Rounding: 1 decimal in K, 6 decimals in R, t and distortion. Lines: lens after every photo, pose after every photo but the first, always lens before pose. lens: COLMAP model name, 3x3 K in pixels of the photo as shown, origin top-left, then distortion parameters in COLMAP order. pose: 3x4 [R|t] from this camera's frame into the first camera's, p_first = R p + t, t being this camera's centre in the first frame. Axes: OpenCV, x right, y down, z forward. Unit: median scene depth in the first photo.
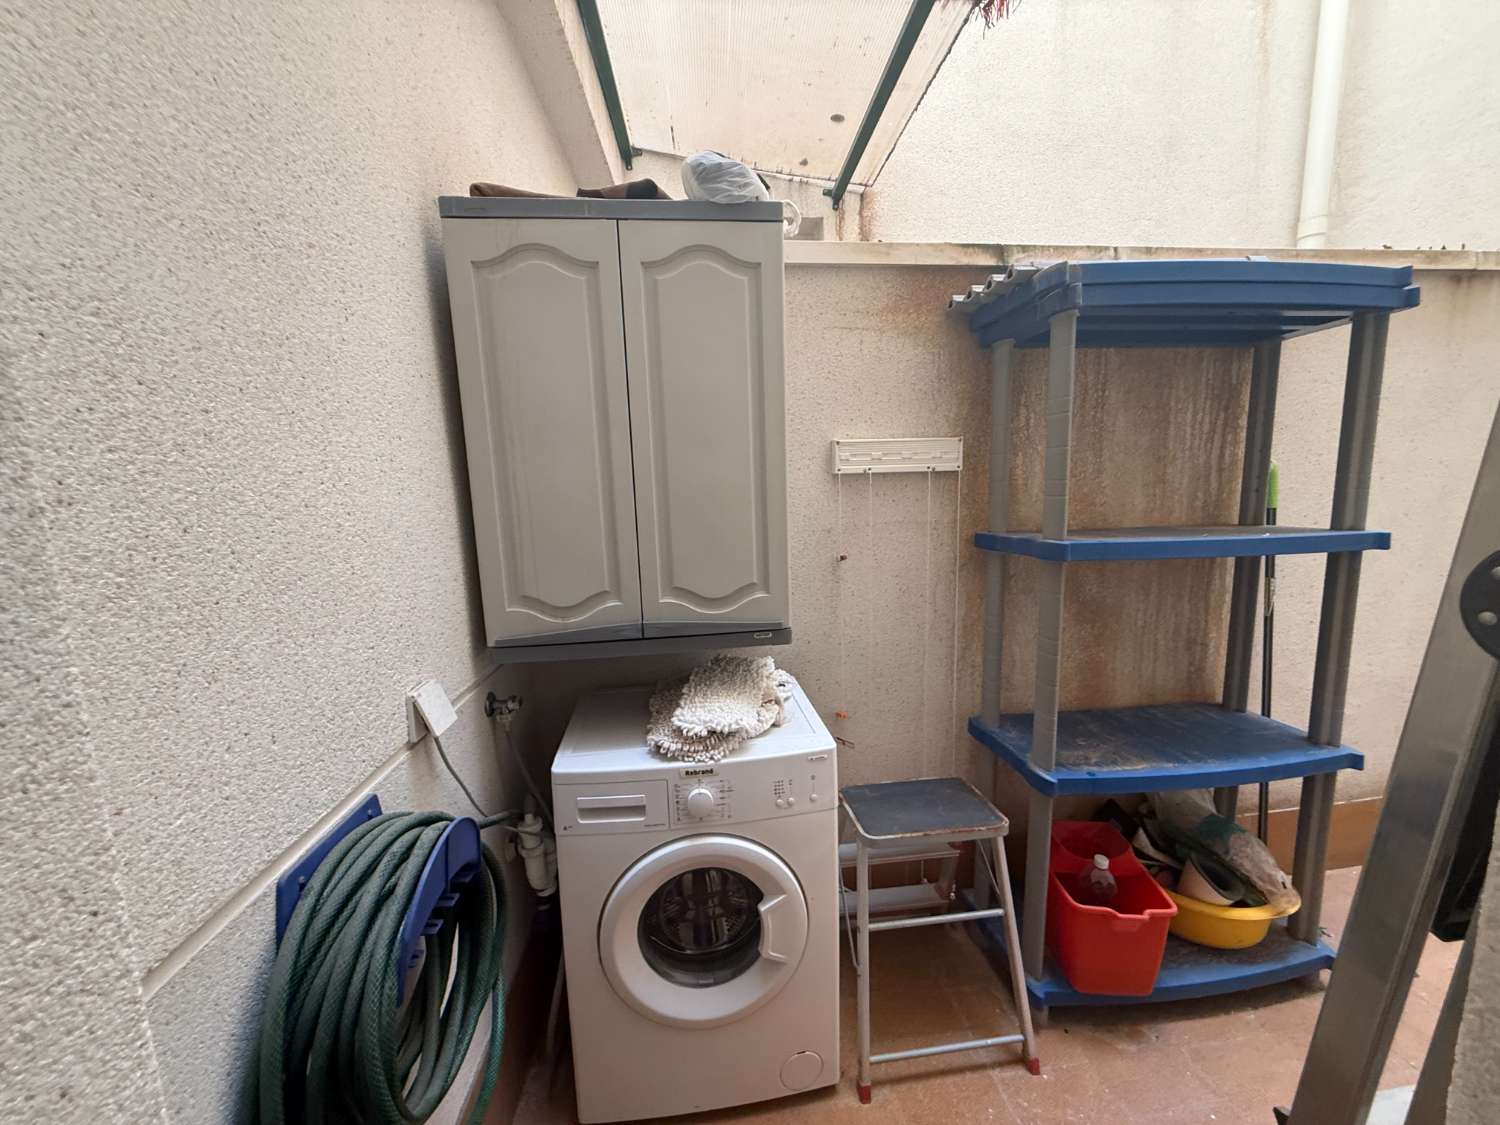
lens RADIAL K [[596.1, 0, 746.0], [0, 596.1, 562.9], [0, 0, 1]] dist [0.000676, -0.000622]
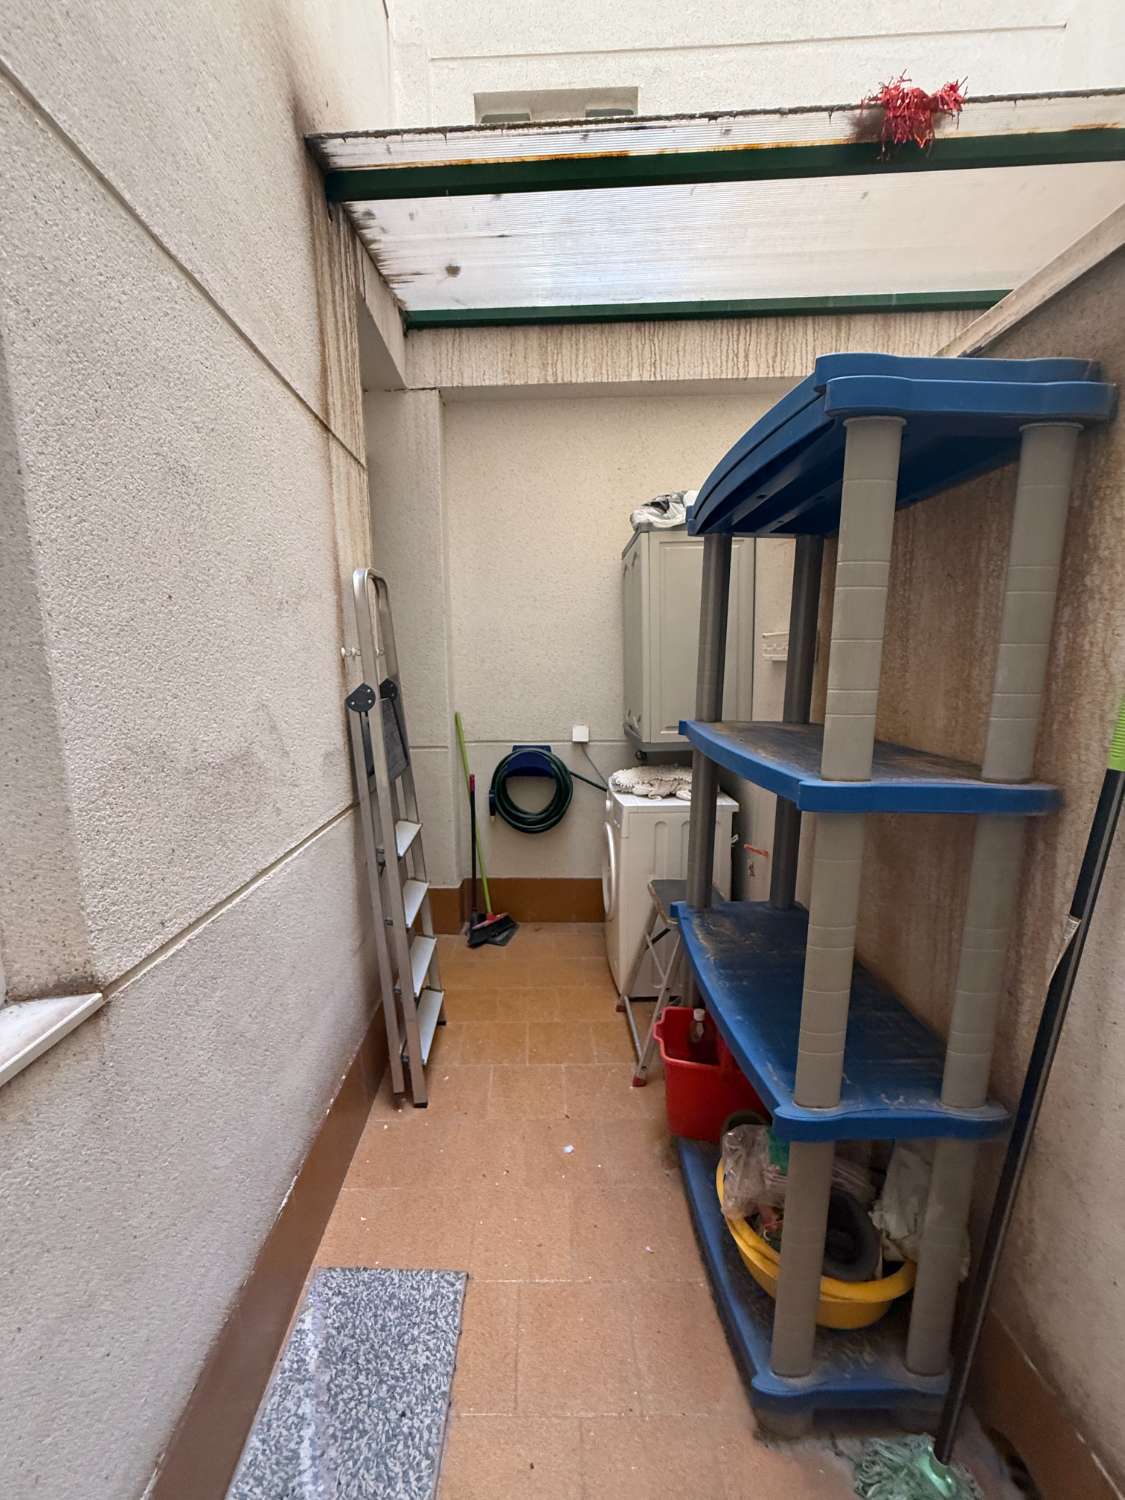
lens RADIAL K [[595.0, 0, 564.3], [0, 595.0, 749.4], [0, 0, 1]] dist [-0.000976, -0.000191]
pose [[-0.096929, 0.179219, -0.979023, 1.385598], [-0.134811, 0.972225, 0.191322, -0.139079], [0.986119, 0.150528, -0.070076, 0.640726]]
